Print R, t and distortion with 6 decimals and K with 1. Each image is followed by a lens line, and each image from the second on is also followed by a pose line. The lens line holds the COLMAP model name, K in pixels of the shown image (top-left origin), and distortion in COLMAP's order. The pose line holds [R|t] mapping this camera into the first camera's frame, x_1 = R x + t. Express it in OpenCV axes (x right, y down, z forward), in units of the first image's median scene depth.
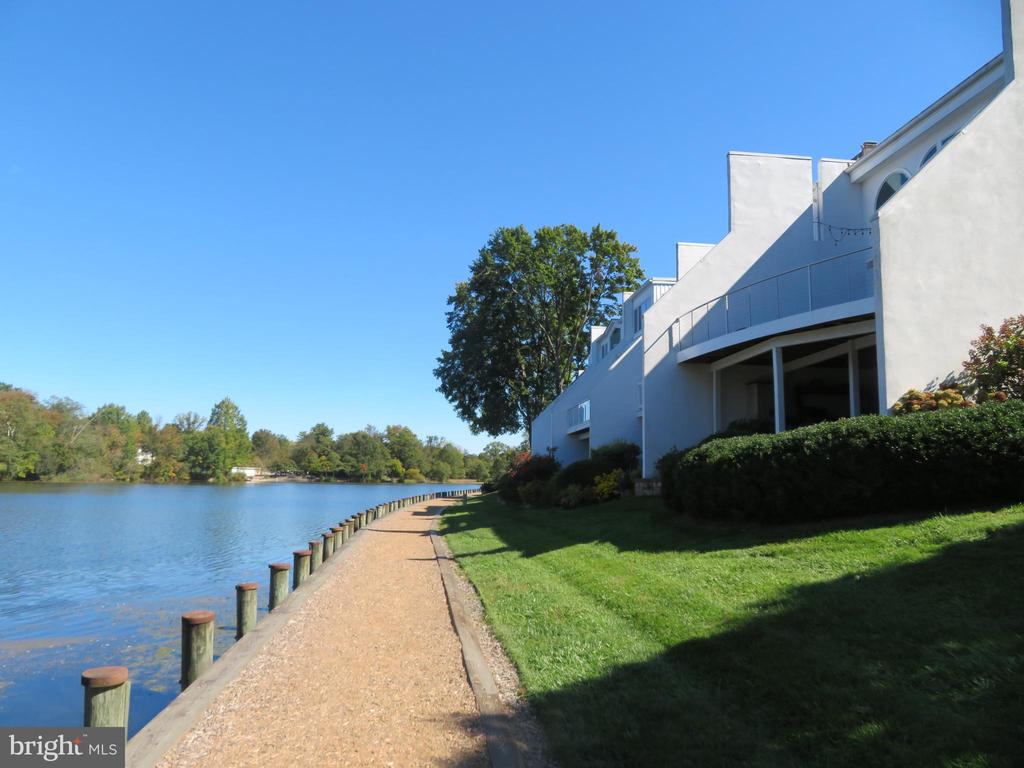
lens RADIAL K [[742.4, 0, 511.9], [0, 742.4, 386.6], [0, 0, 1]] dist [-0.008506, 0.009733]
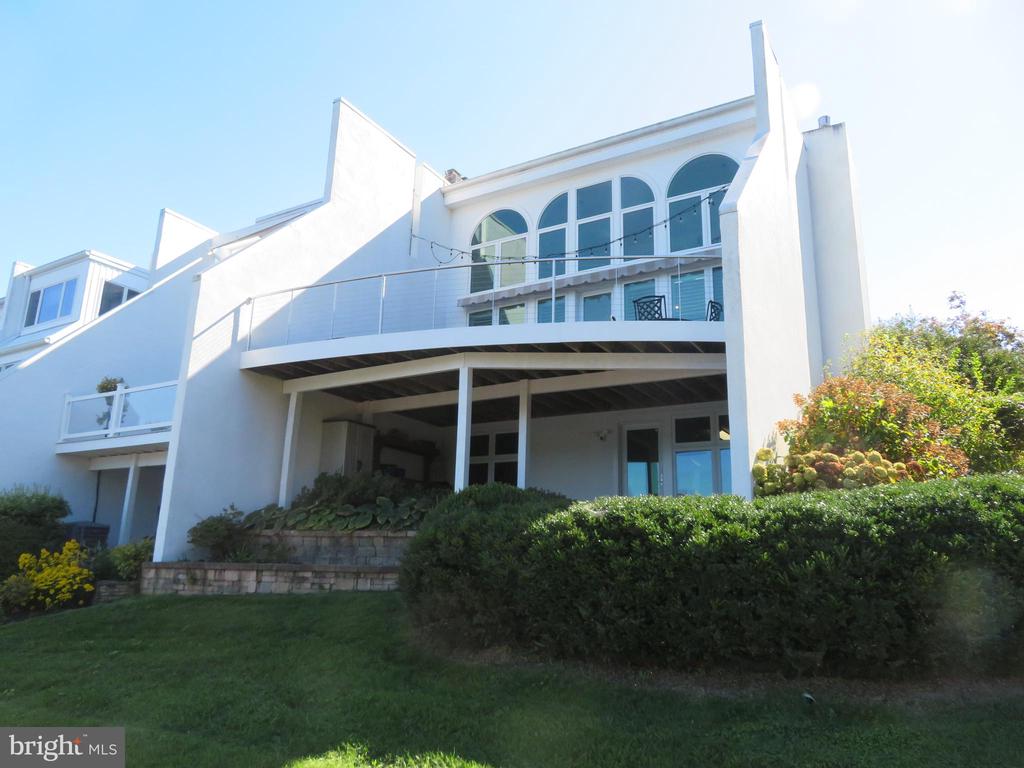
lens RADIAL K [[742.4, 0, 511.7], [0, 742.4, 381.1], [0, 0, 1]] dist [-0.008506, 0.009733]
pose [[0.618987, 0.202092, 0.758956, -0.096718], [-0.115693, 0.979249, -0.166395, 0.053483], [-0.776833, 0.015190, 0.629523, 0.446625]]
